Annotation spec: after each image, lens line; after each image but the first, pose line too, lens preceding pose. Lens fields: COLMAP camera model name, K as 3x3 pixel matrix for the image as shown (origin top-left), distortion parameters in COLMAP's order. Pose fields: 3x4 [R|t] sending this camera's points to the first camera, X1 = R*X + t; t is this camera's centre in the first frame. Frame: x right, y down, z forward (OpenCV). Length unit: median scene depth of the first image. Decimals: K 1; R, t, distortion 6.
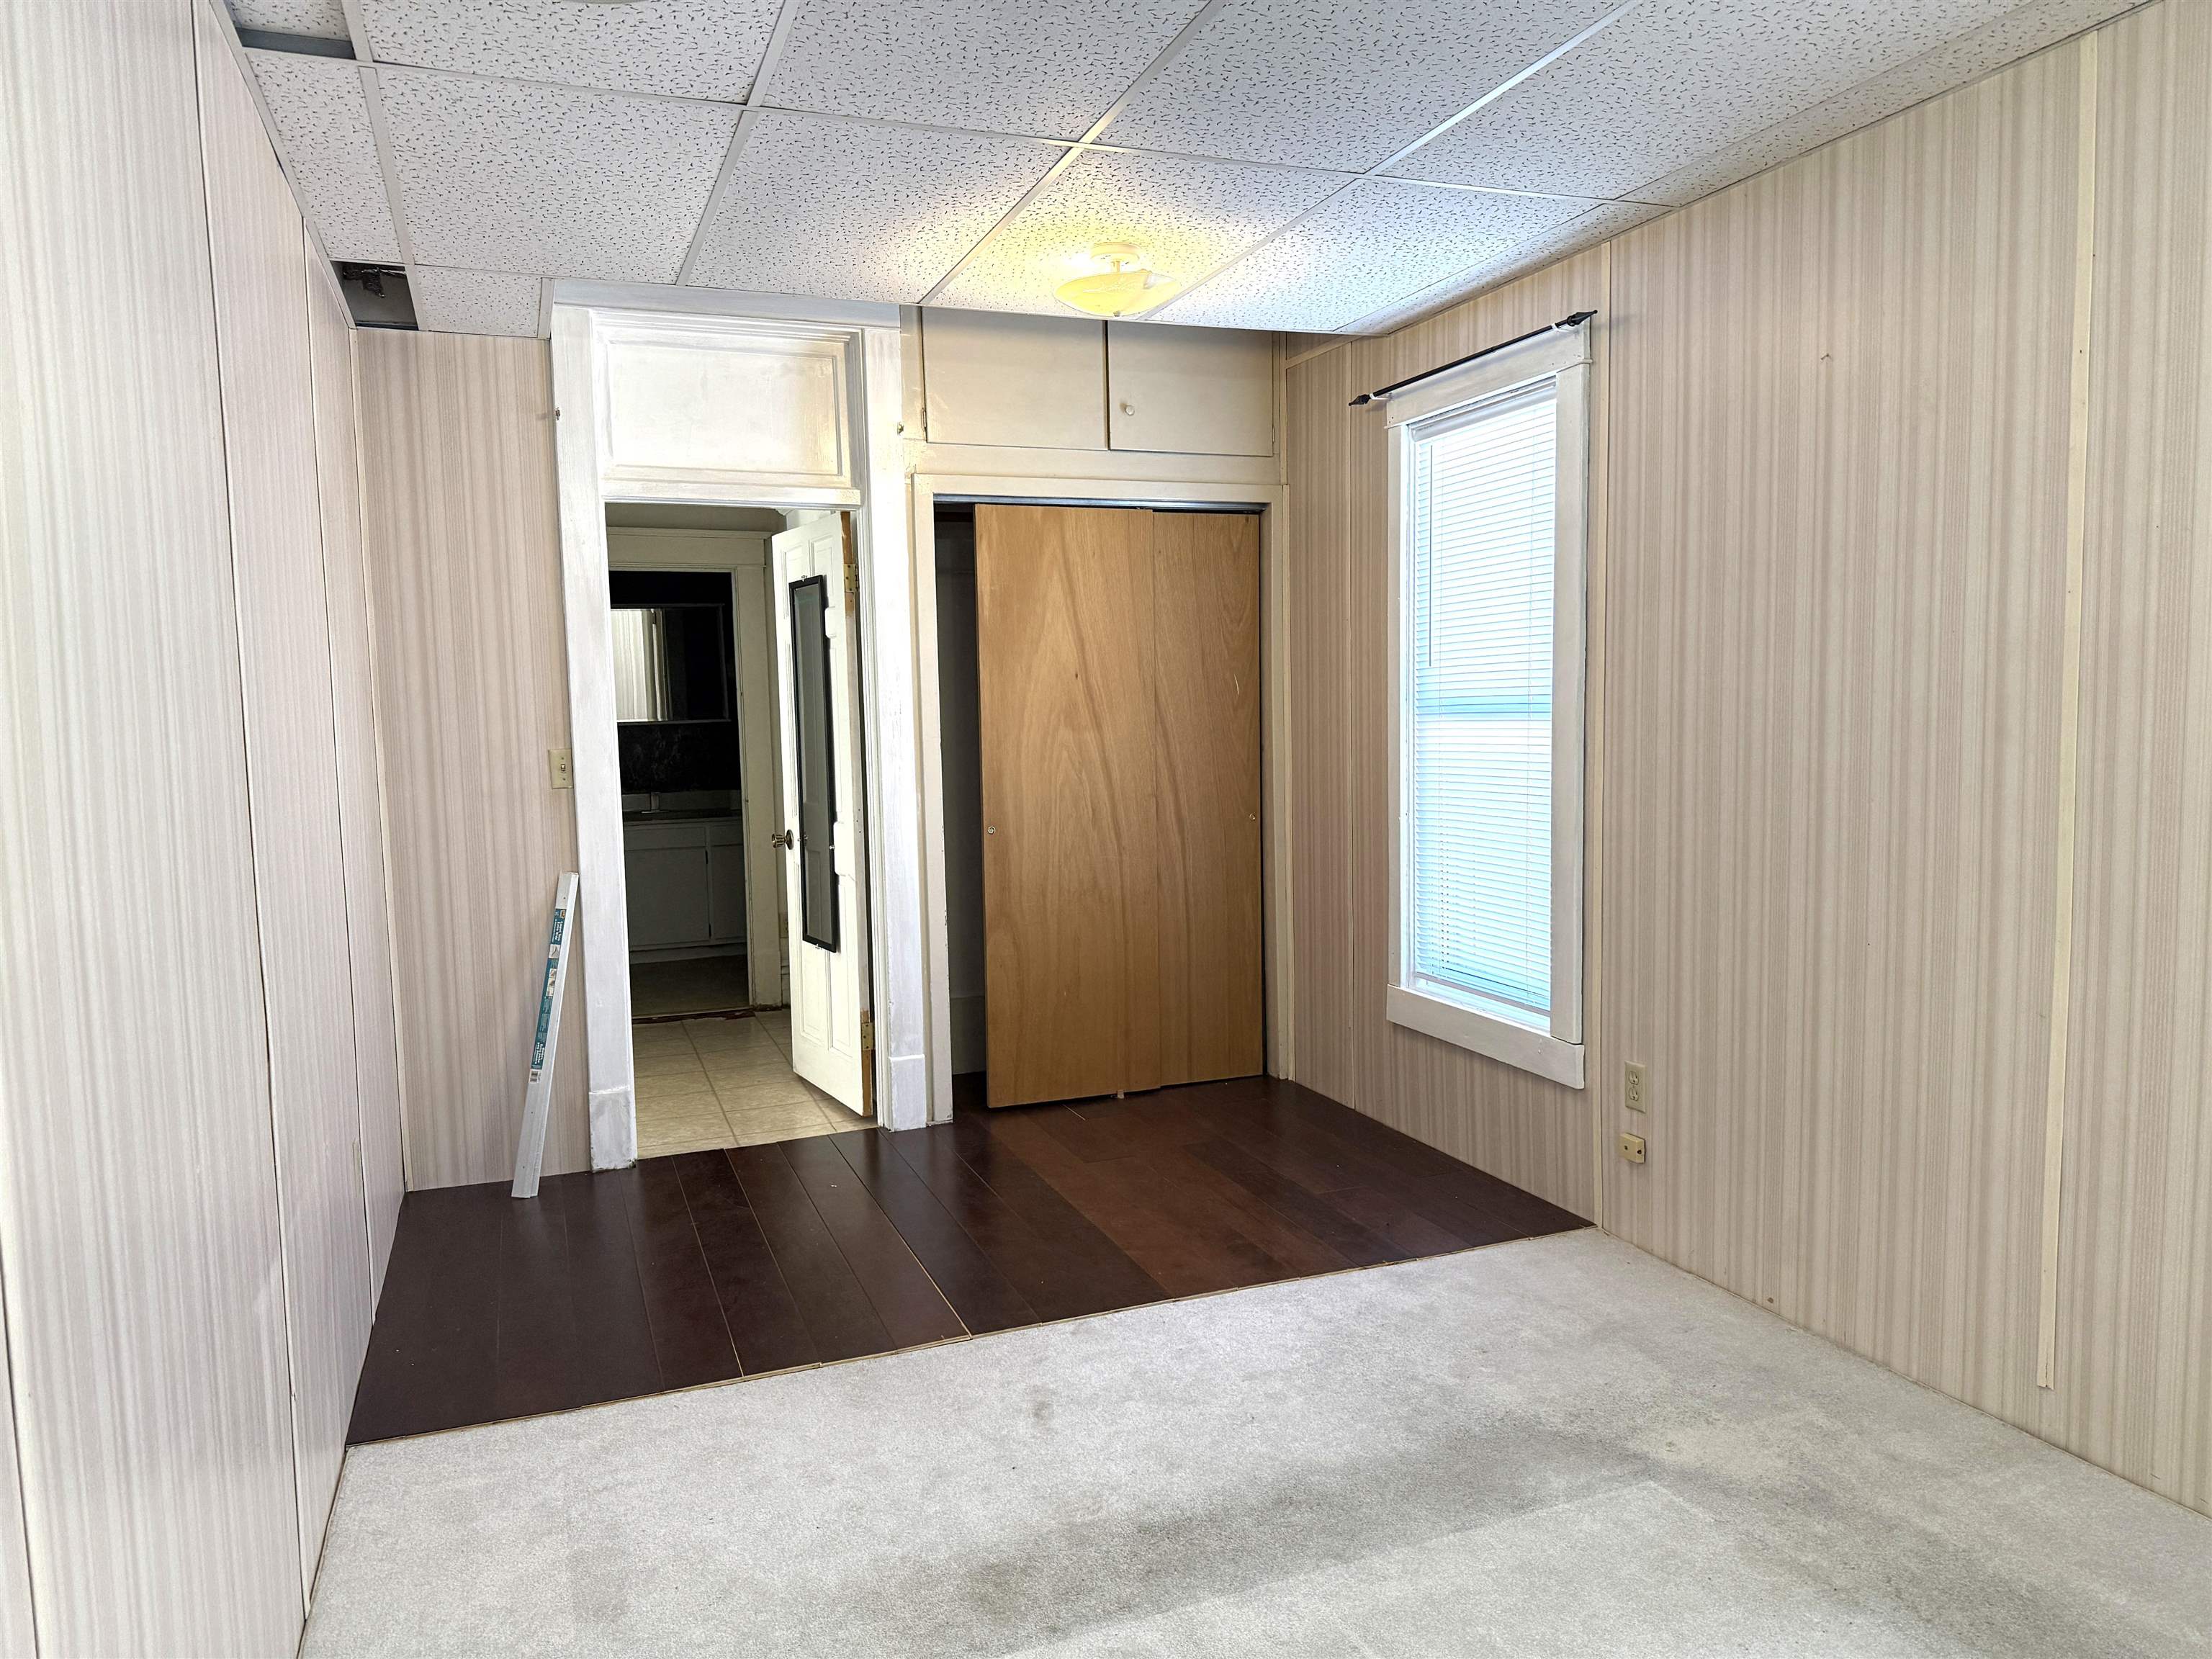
lens RADIAL K [[1502.0, 0, 1107.0], [0, 1502.0, 838.5], [0, 0, 1]] dist [0.013303, -0.034174]
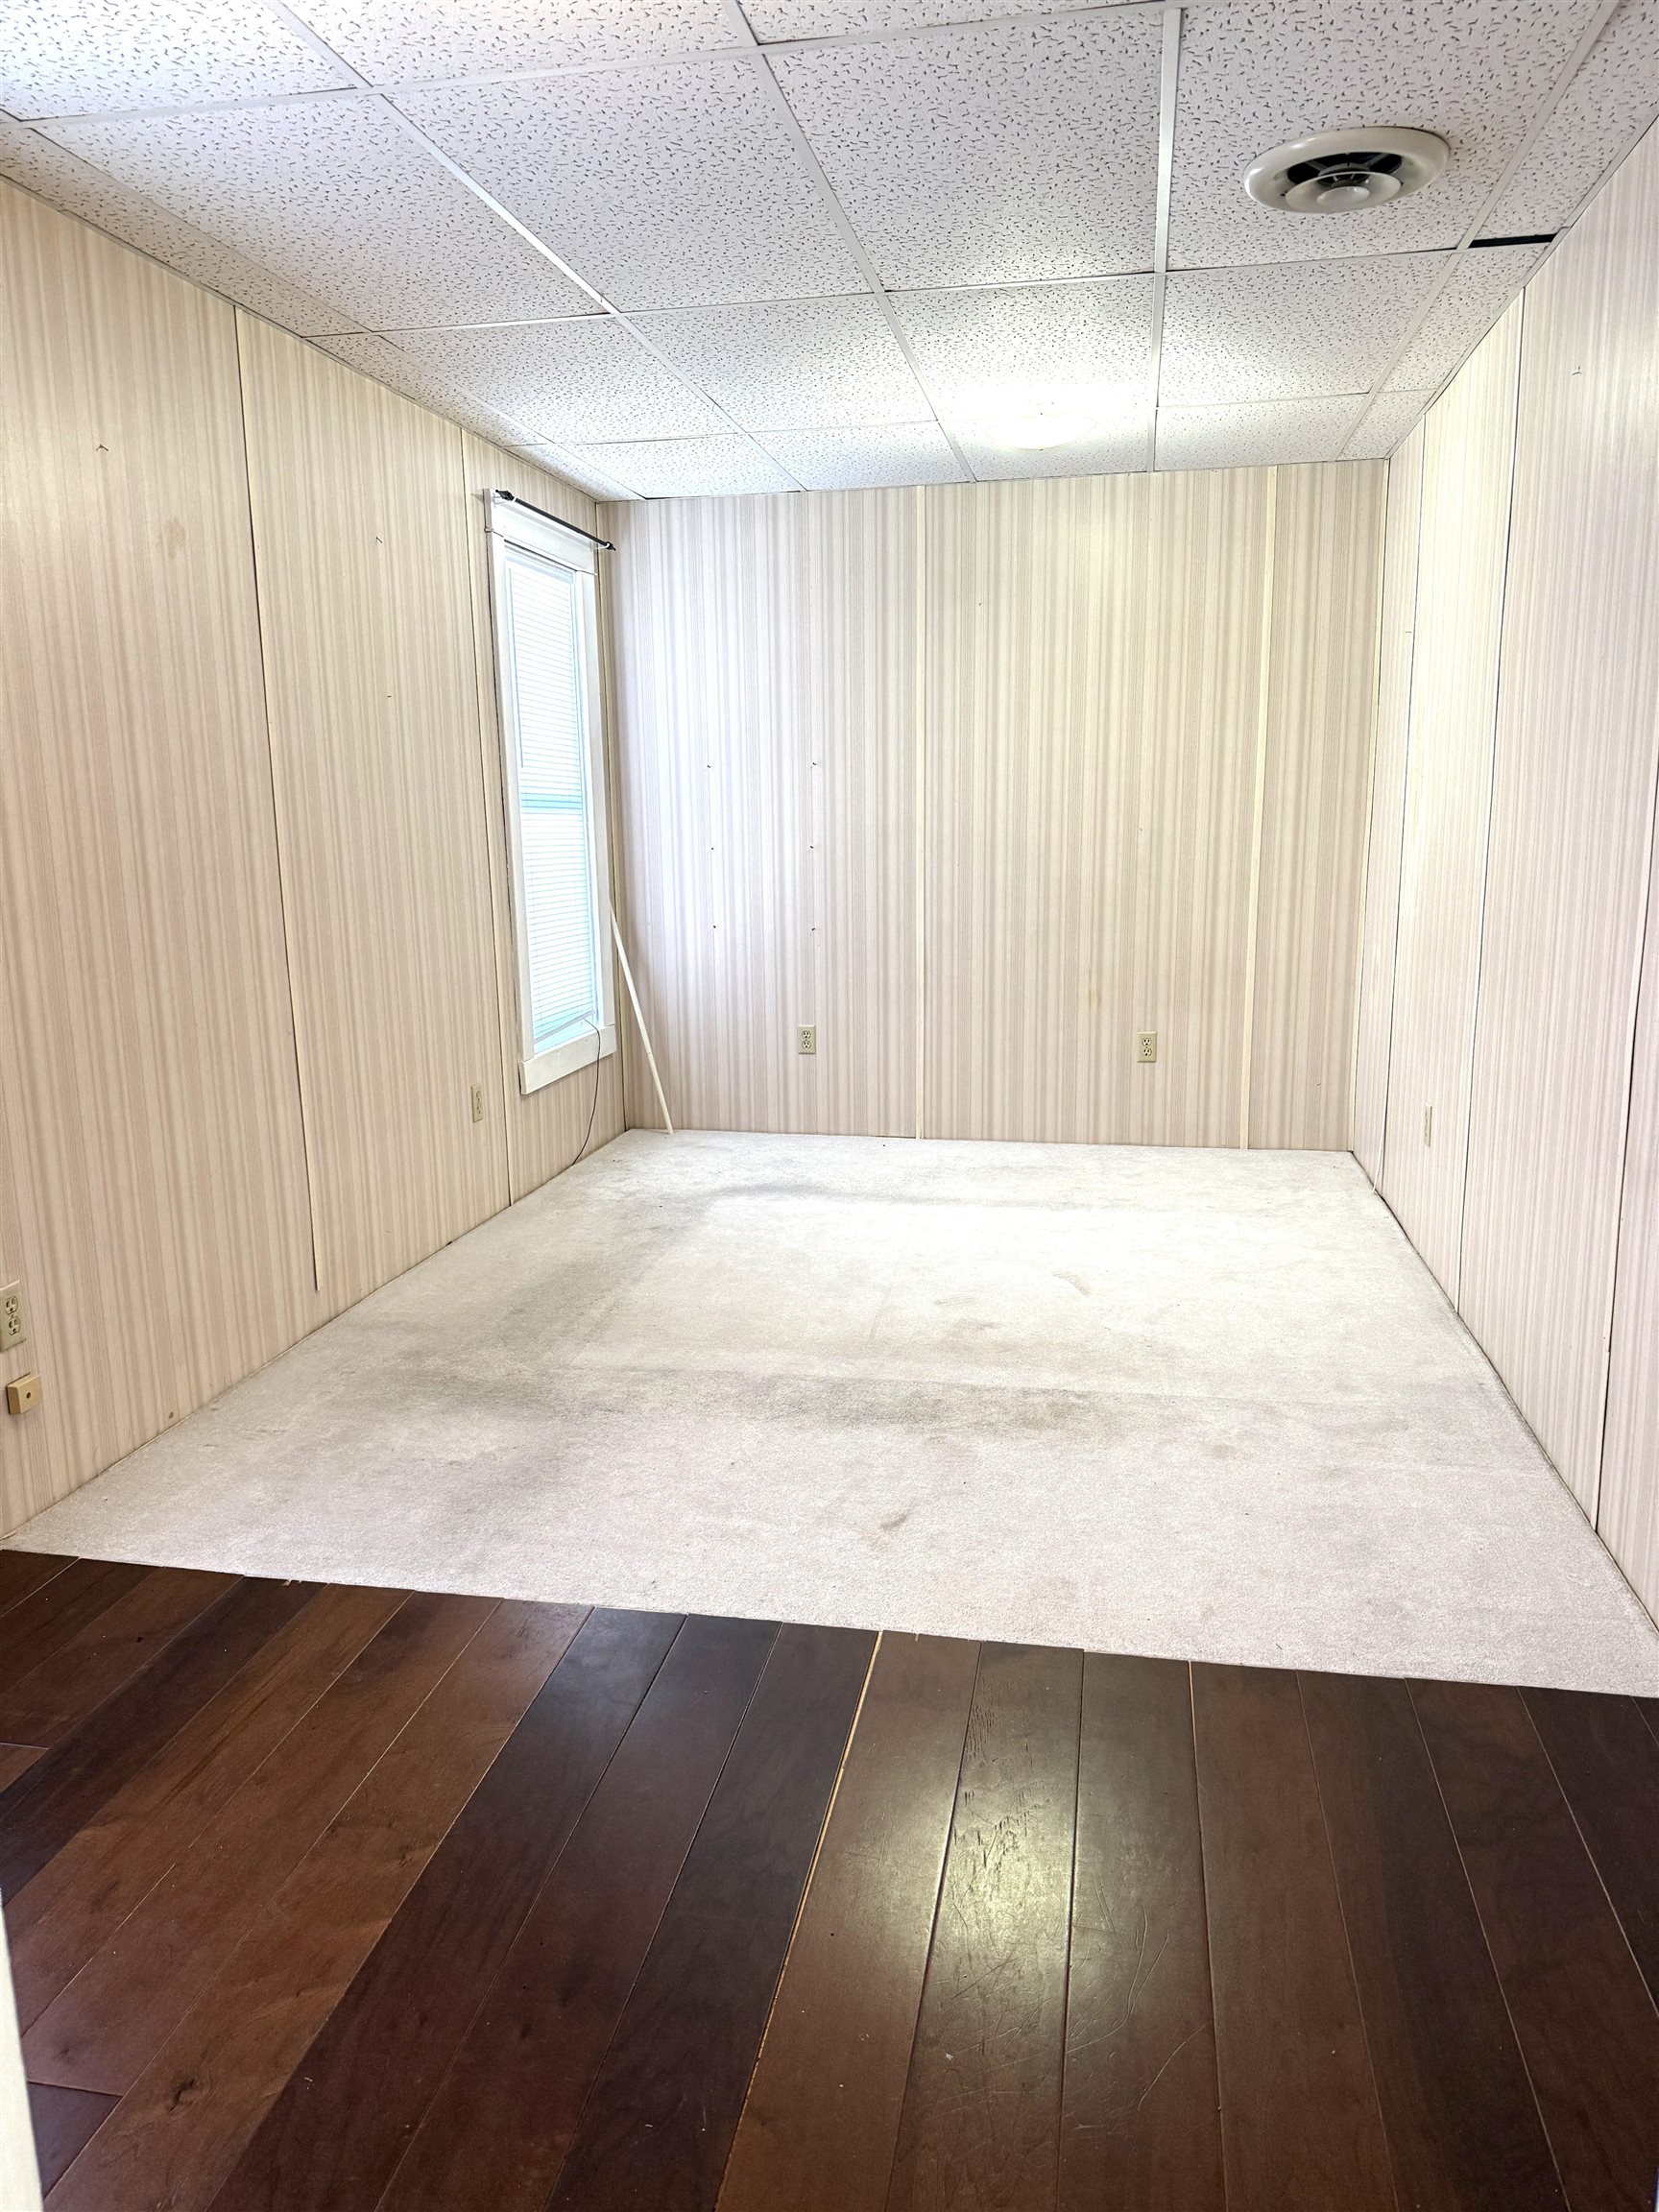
lens RADIAL K [[1502.0, 0, 834.7], [0, 1502.0, 1098.0], [0, 0, 1]] dist [0.013303, -0.034174]
pose [[-0.847597, -0.068677, 0.526178, -0.478101], [0.079625, 0.963902, 0.254074, -0.122059], [-0.524632, 0.257249, -0.811532, 1.665468]]
